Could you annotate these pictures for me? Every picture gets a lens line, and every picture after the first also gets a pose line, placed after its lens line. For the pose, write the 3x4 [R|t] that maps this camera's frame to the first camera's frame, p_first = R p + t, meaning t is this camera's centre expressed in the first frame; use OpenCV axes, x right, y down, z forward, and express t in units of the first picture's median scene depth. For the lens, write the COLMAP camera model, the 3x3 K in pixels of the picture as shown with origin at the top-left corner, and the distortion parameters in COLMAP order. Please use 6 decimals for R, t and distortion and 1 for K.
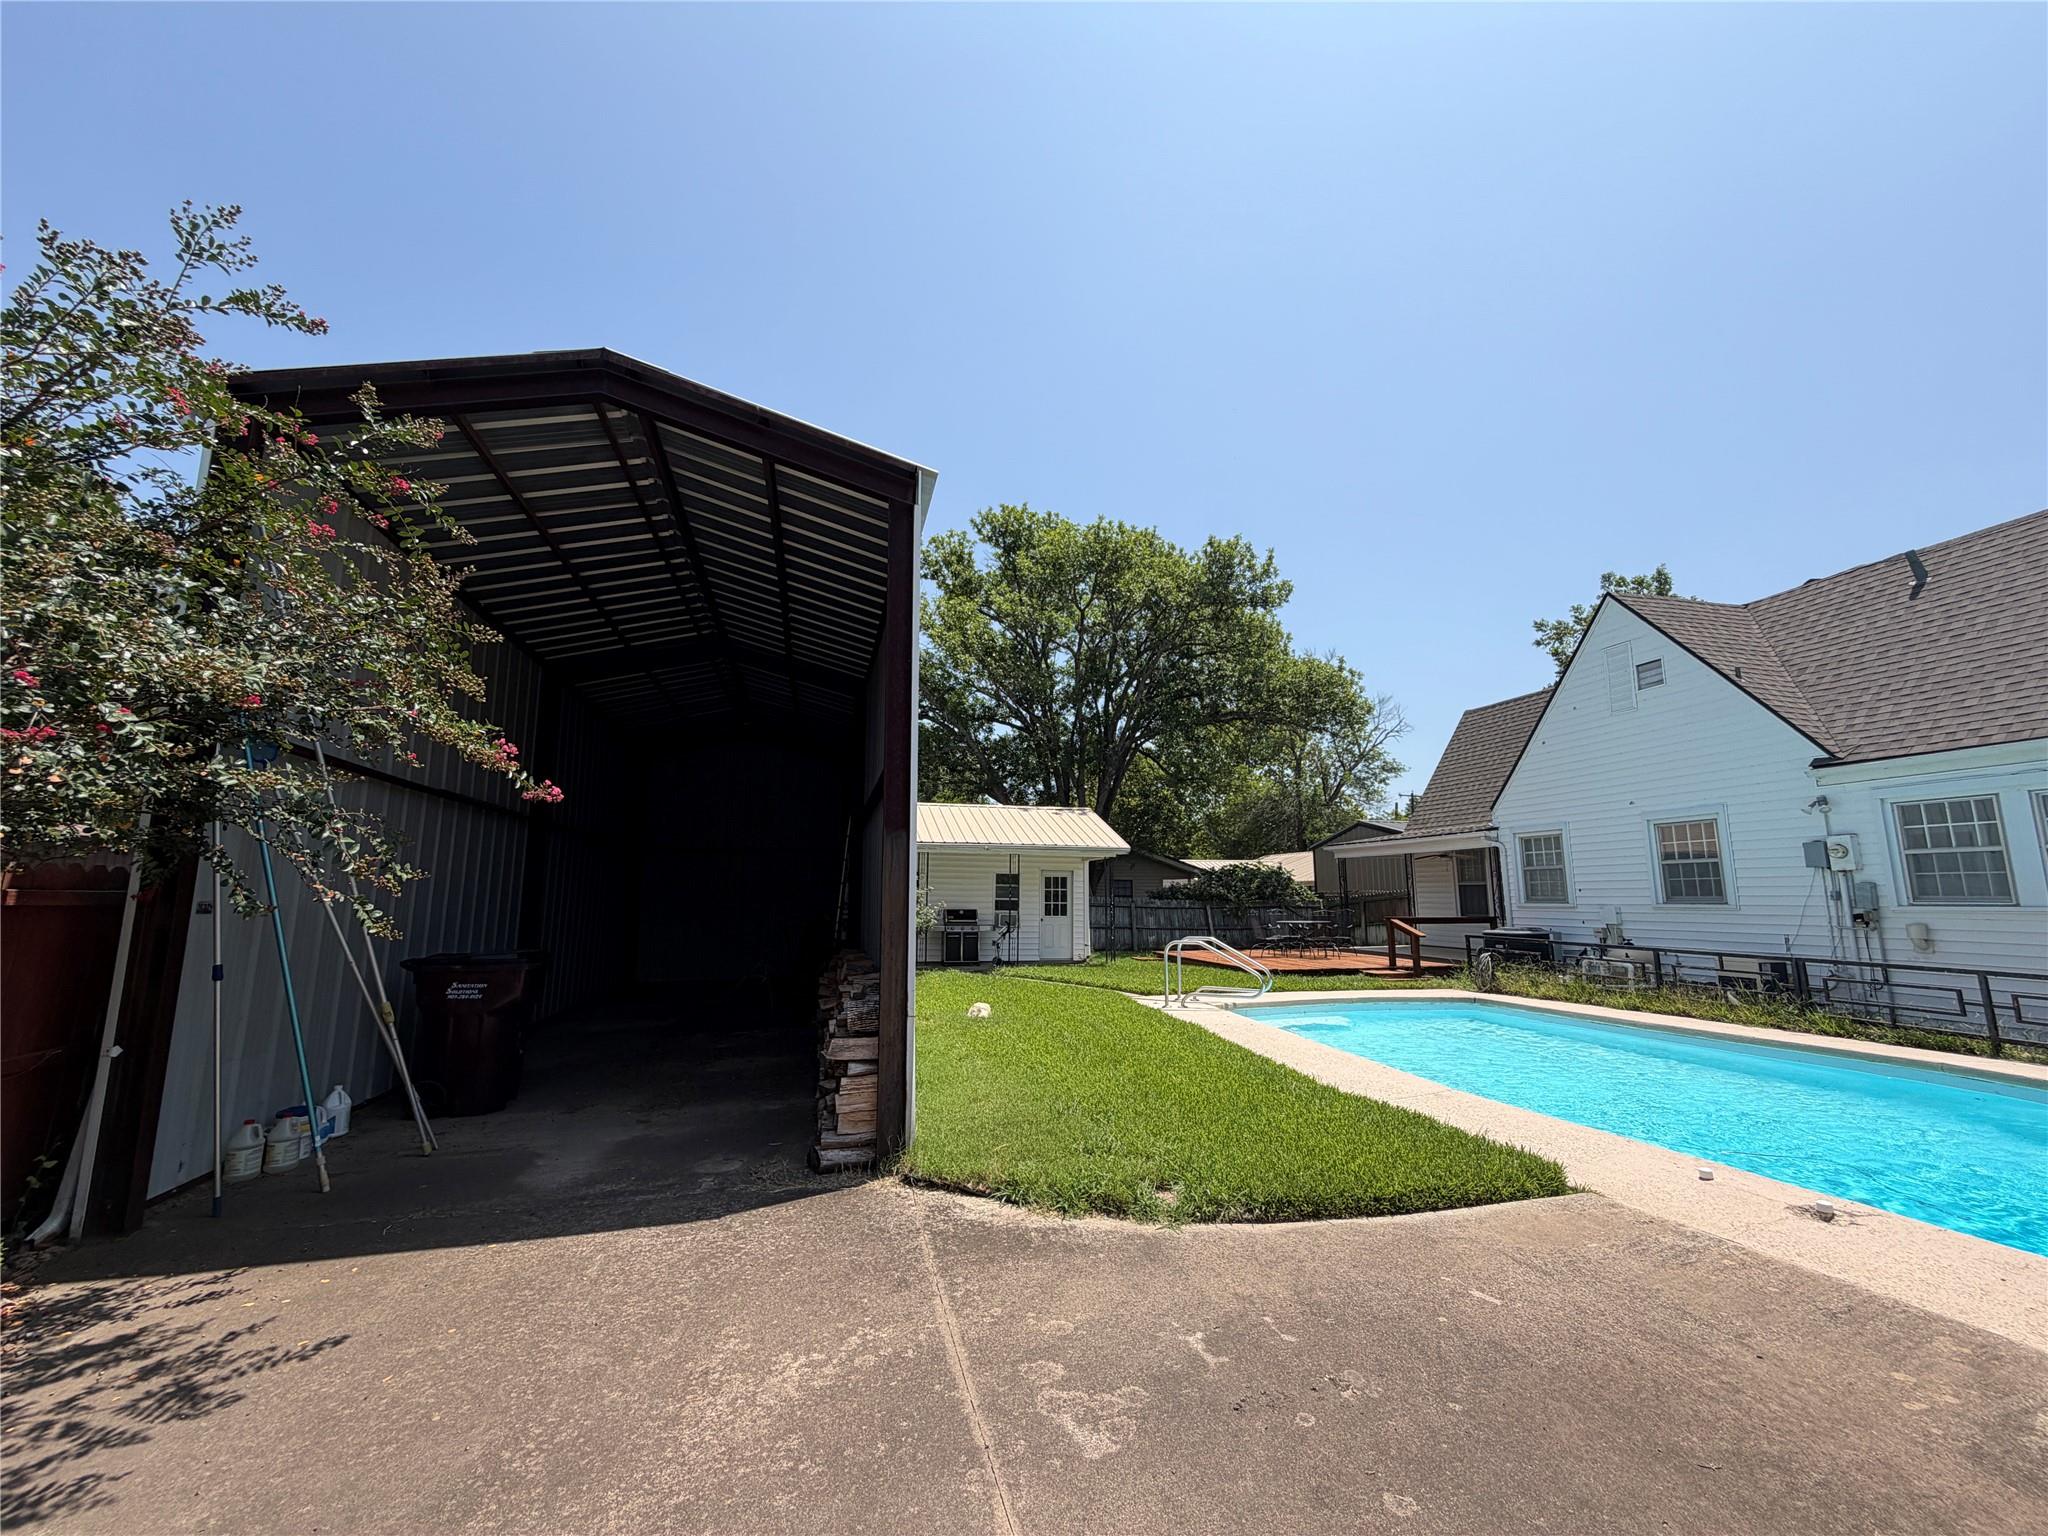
lens RADIAL K [[818.3, 0, 1021.1], [0, 818.3, 769.4], [0, 0, 1]] dist [0.001414, -0.000508]
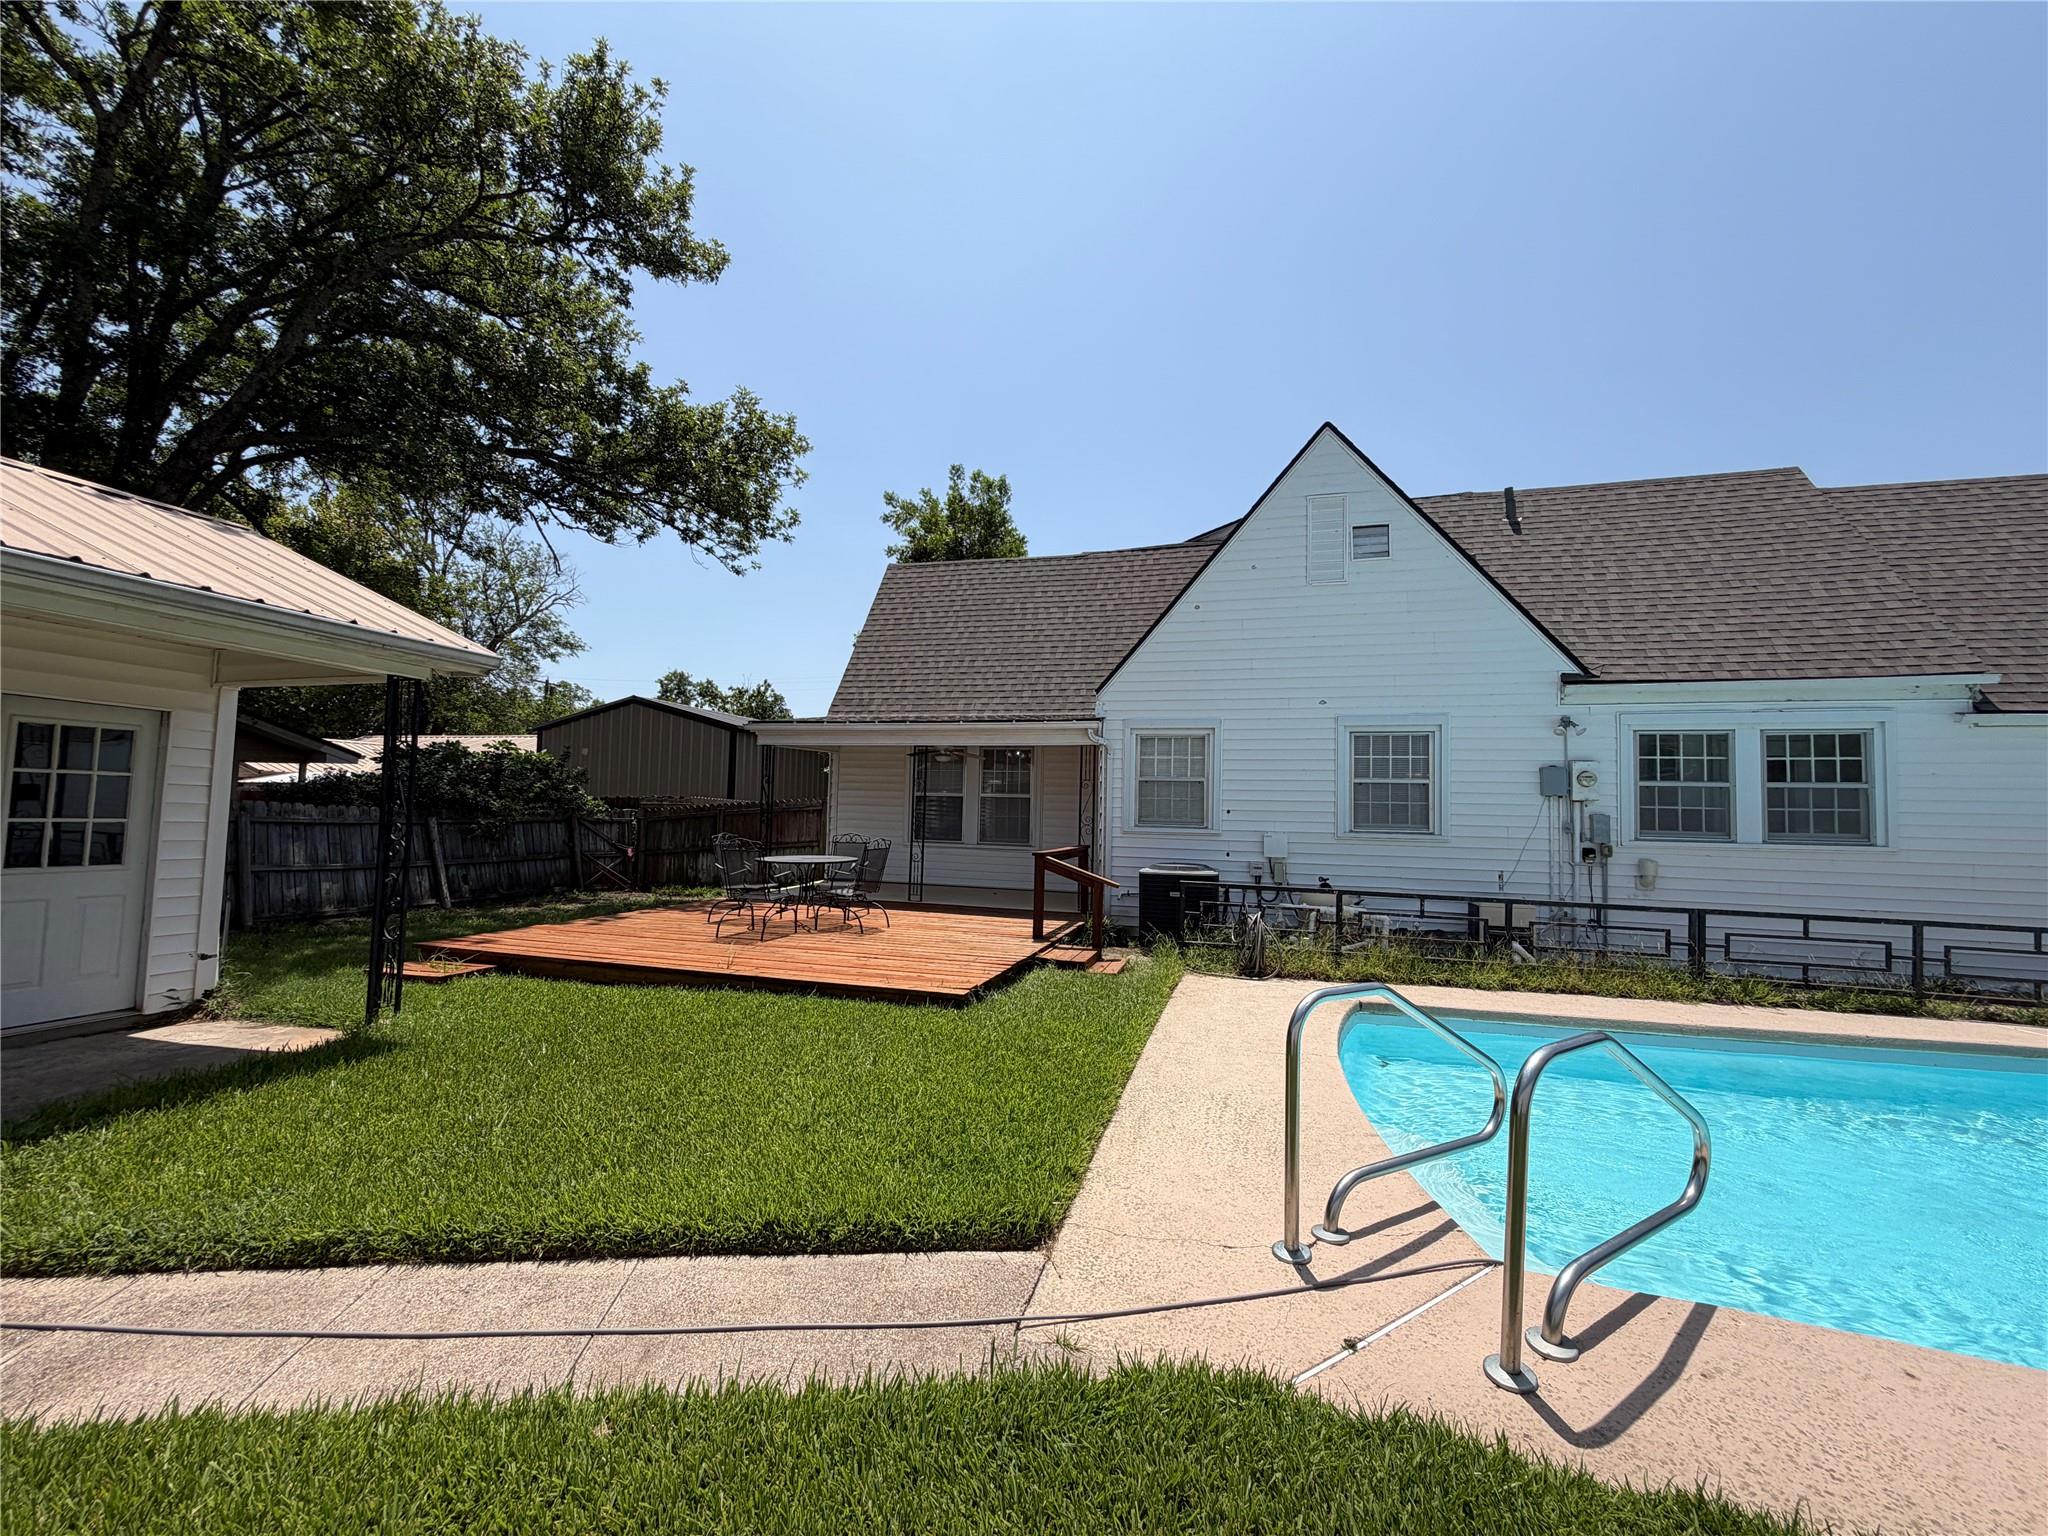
lens RADIAL K [[818.3, 0, 1021.1], [0, 818.3, 769.4], [0, 0, 1]] dist [0.001414, -0.000508]
pose [[0.490008, 0.058616, 0.869745, -0.060752], [-0.158113, 0.987164, 0.022551, 0.133594], [-0.857259, -0.148568, 0.492986, 0.873435]]
